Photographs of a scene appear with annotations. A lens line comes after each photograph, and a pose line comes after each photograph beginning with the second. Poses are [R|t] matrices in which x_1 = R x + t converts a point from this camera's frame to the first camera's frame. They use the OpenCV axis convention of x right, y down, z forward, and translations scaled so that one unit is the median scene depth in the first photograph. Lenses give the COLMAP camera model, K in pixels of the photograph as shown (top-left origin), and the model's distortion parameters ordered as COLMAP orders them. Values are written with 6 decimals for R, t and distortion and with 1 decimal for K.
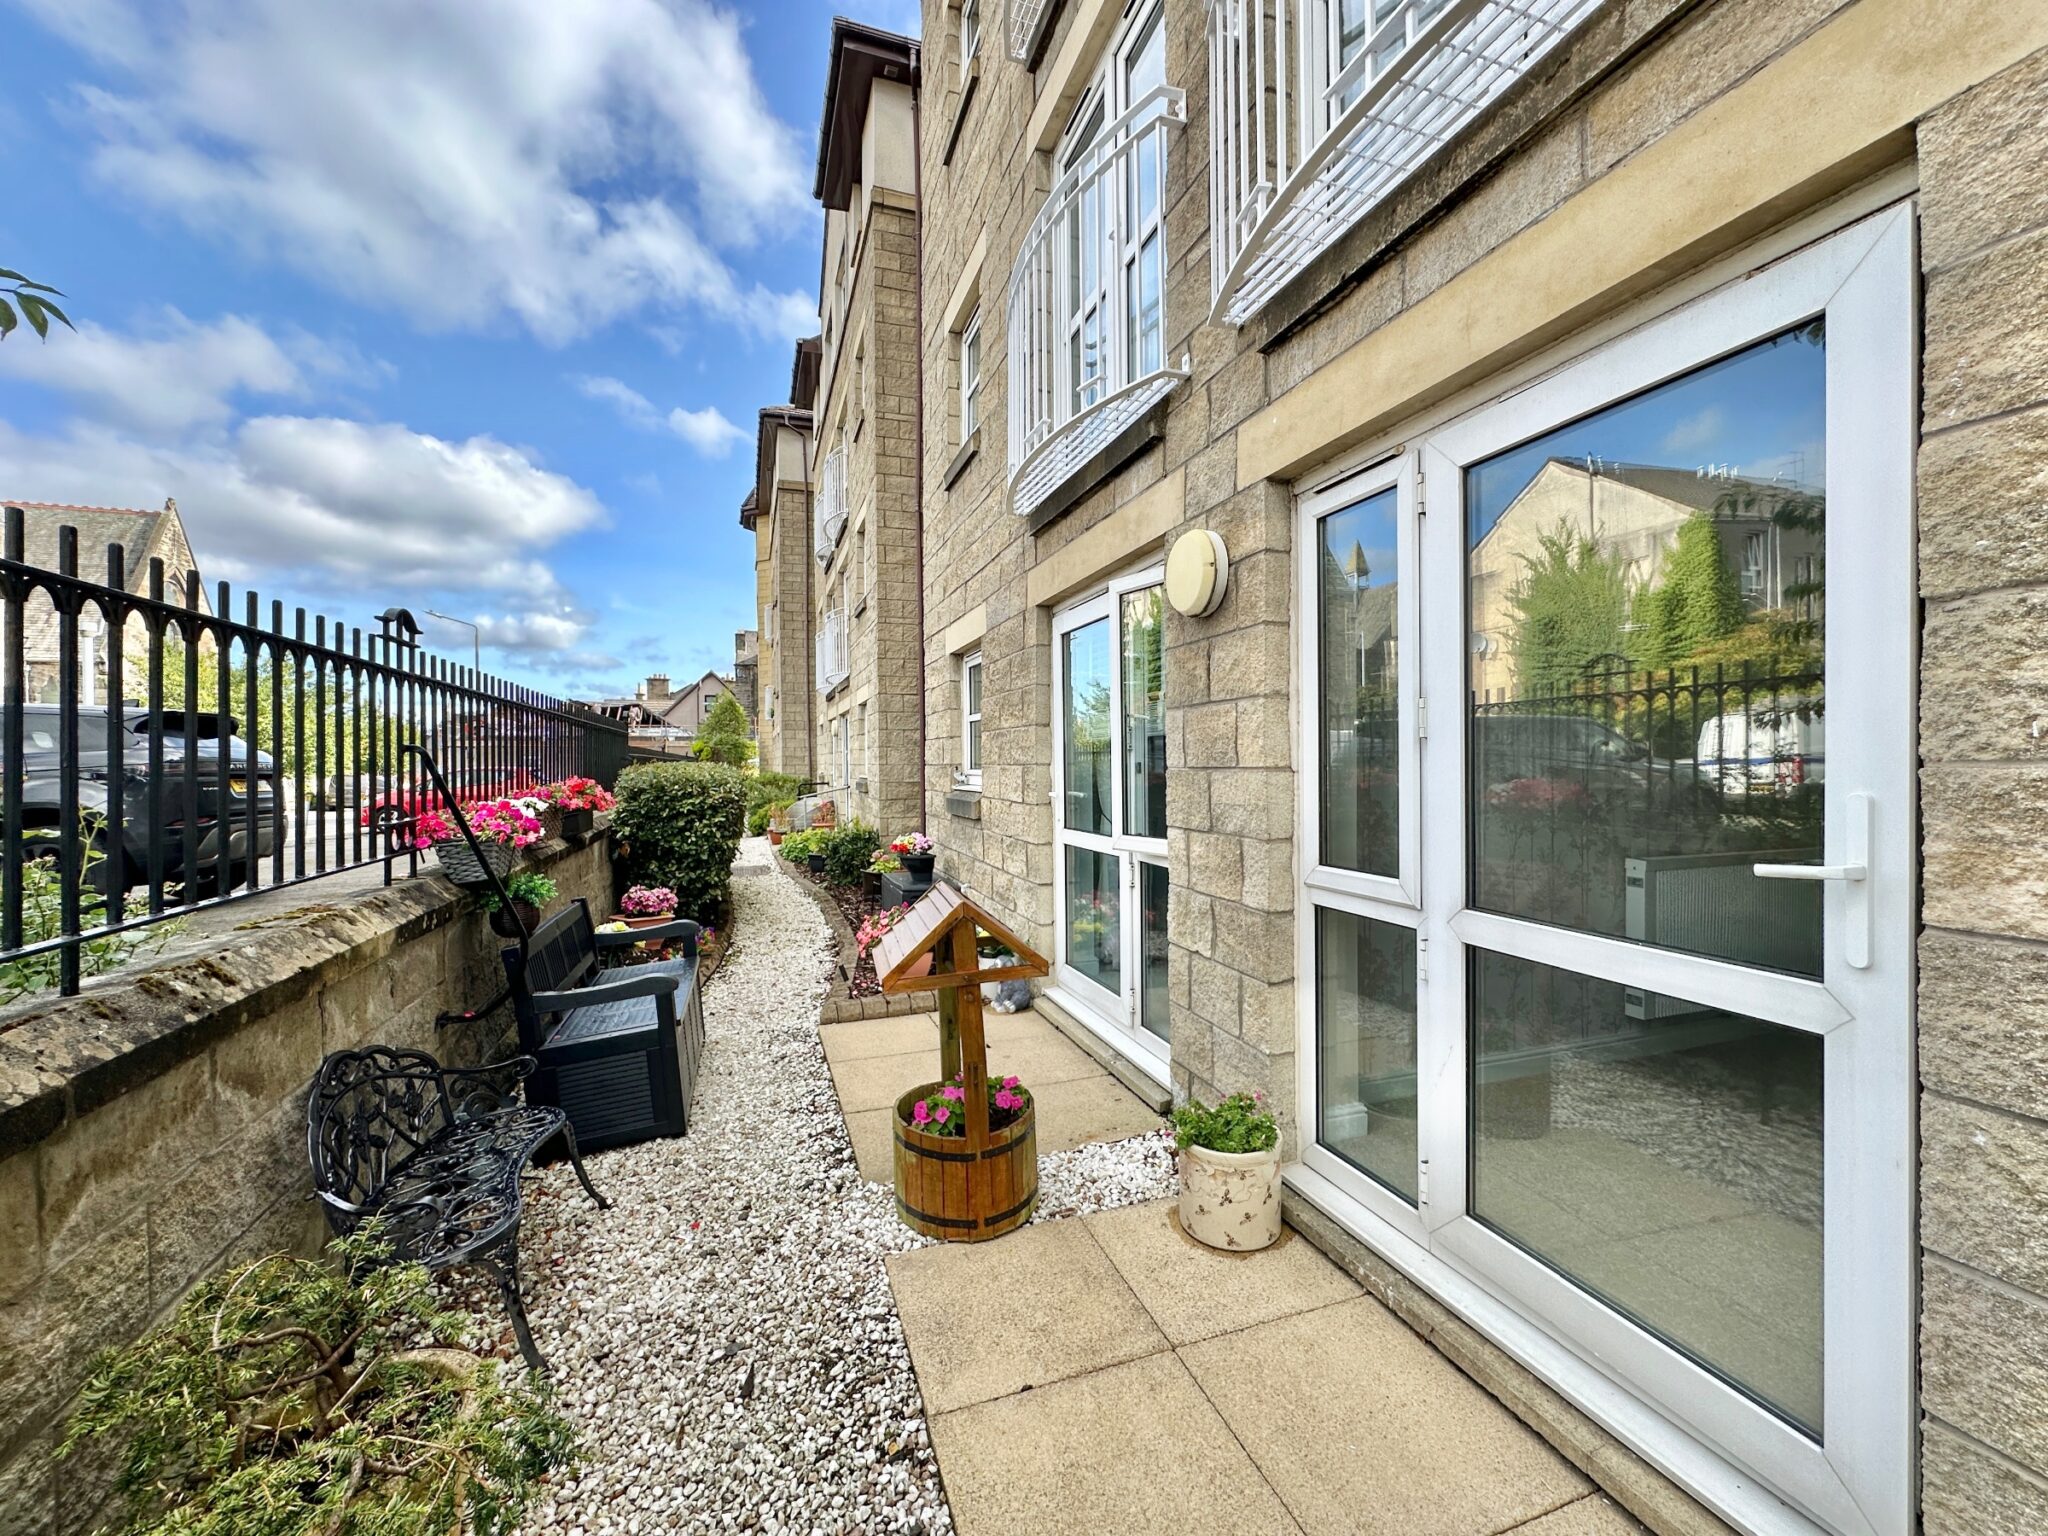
lens RADIAL K [[816.1, 0, 1024.1], [0, 816.1, 766.3], [0, 0, 1]] dist [0.000315, -0.000617]
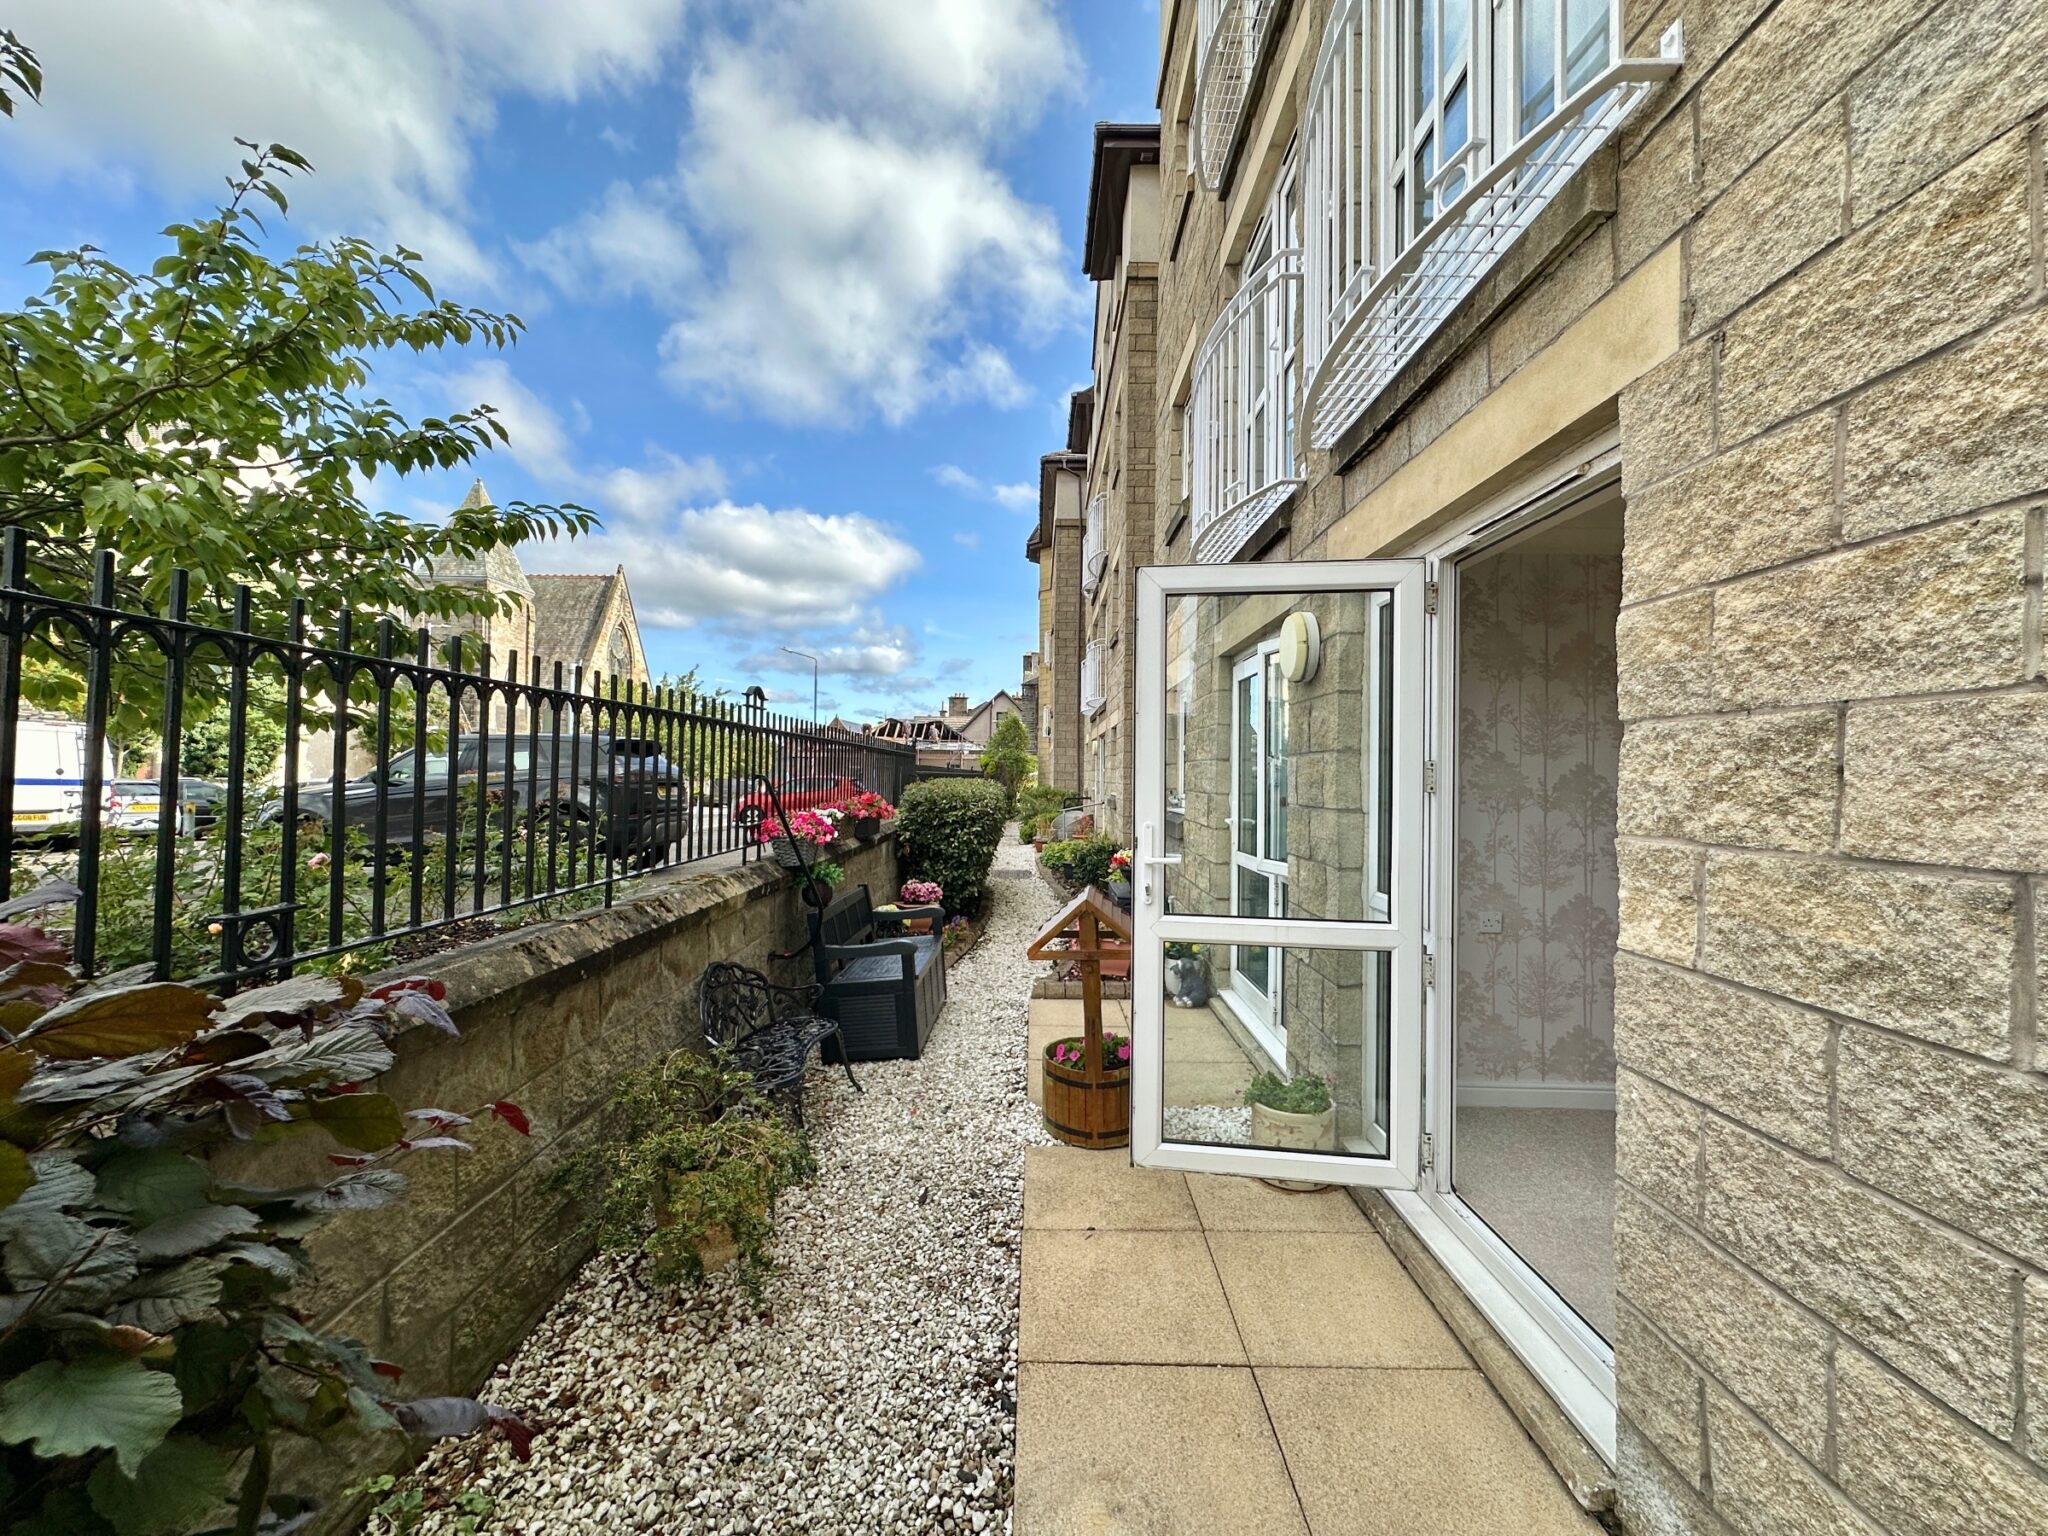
lens RADIAL K [[816.1, 0, 1027.1], [0, 816.1, 767.1], [0, 0, 1]] dist [0.000315, -0.000617]
pose [[0.942977, 0.017360, -0.332406, 0.185188], [-0.022663, 0.999670, -0.012085, -0.025858], [0.332086, 0.018930, 0.943059, -0.222715]]
